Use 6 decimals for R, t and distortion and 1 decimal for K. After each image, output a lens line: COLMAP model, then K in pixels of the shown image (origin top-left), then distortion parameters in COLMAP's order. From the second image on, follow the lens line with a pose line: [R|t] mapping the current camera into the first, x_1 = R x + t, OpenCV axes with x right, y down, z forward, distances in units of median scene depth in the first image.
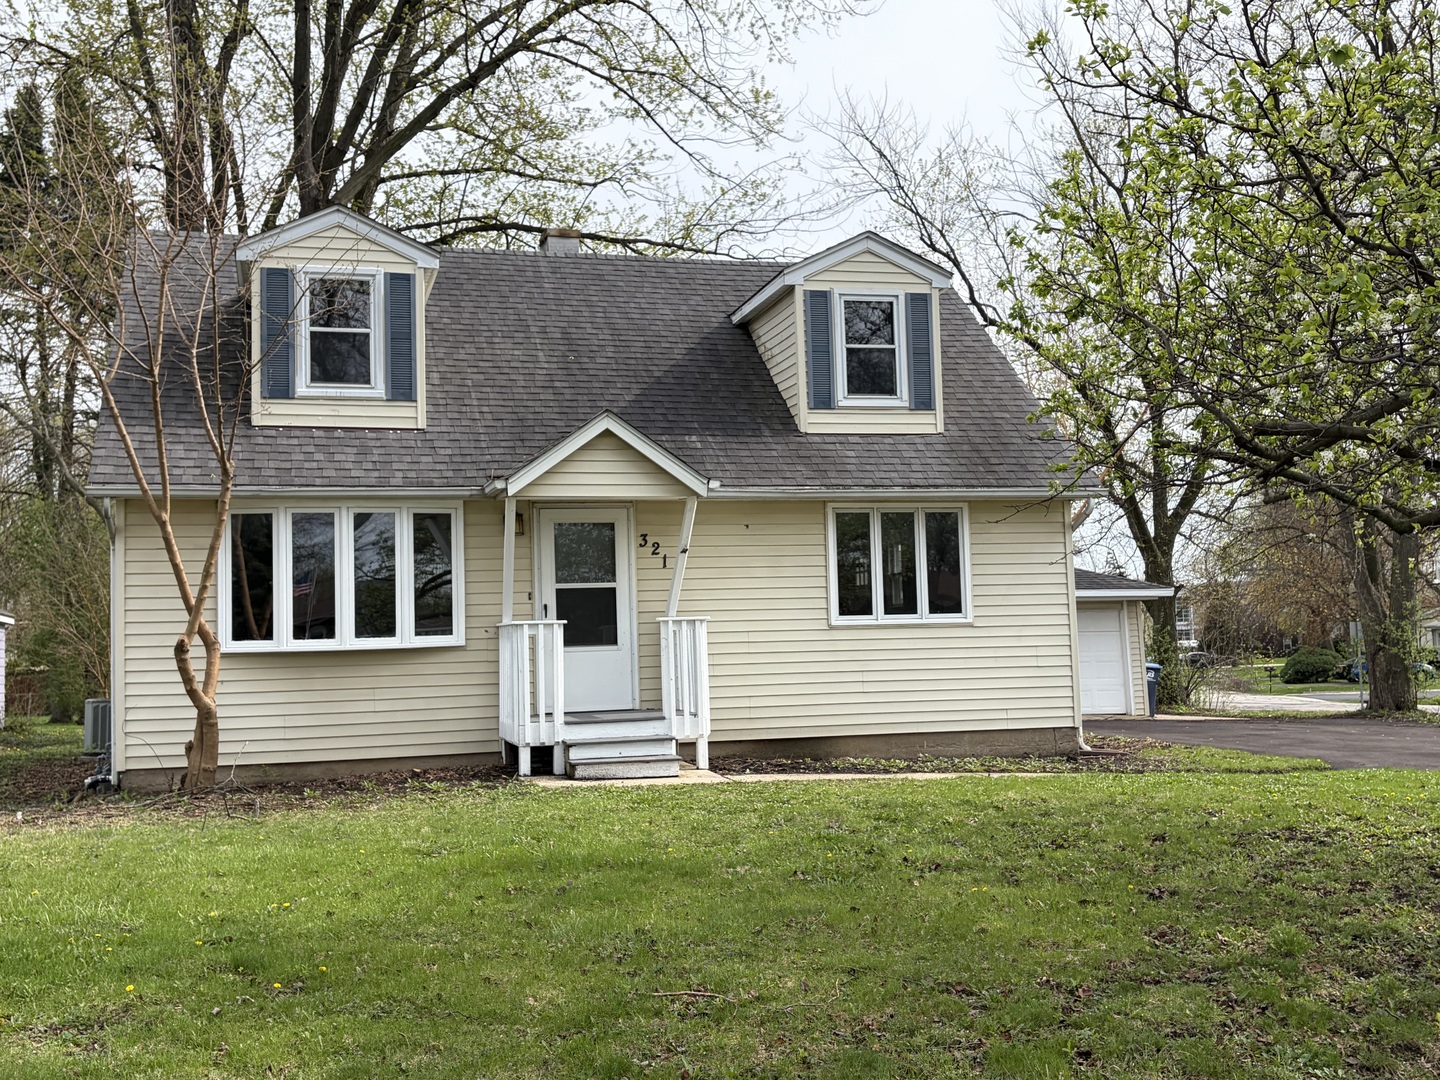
lens RADIAL K [[1576.6, 0, 720.0], [0, 1576.6, 540.0], [0, 0, 1]] dist [0.130554, -0.004598]
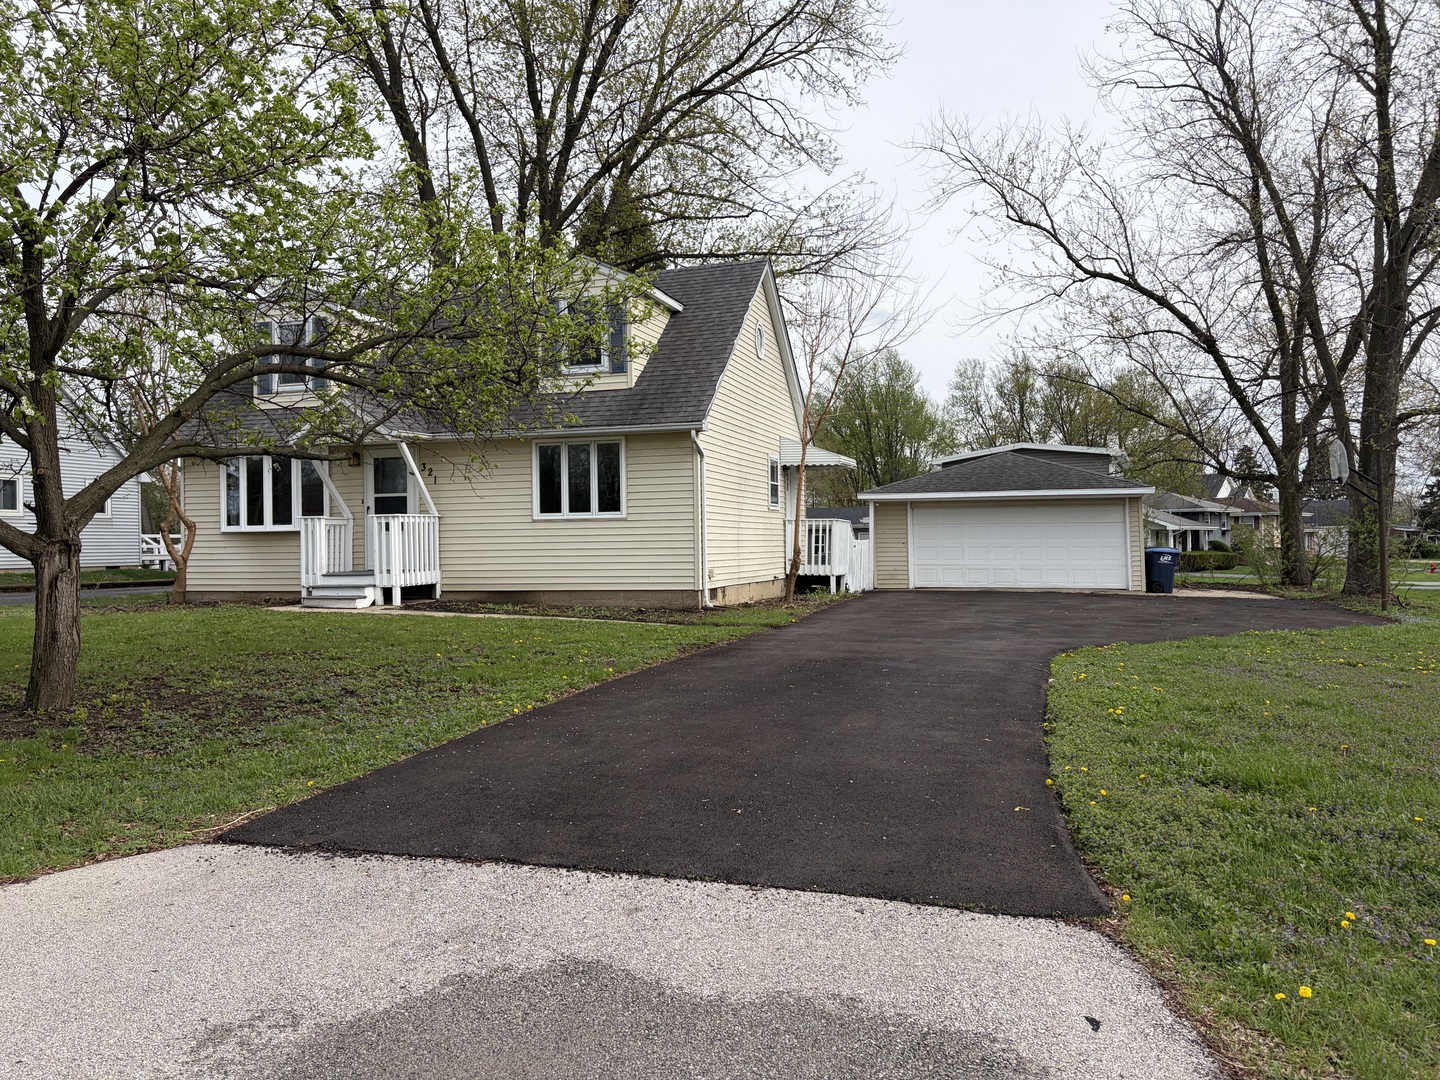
lens RADIAL K [[1101.6, 0, 691.6], [0, 1101.6, 542.3], [0, 0, 1]] dist [0.011095, -0.001580]
pose [[0.827386, 0.015654, -0.561415, 0.791097], [0.028964, 0.997092, 0.070488, 0.004595], [0.560886, -0.074581, 0.824527, 0.192303]]
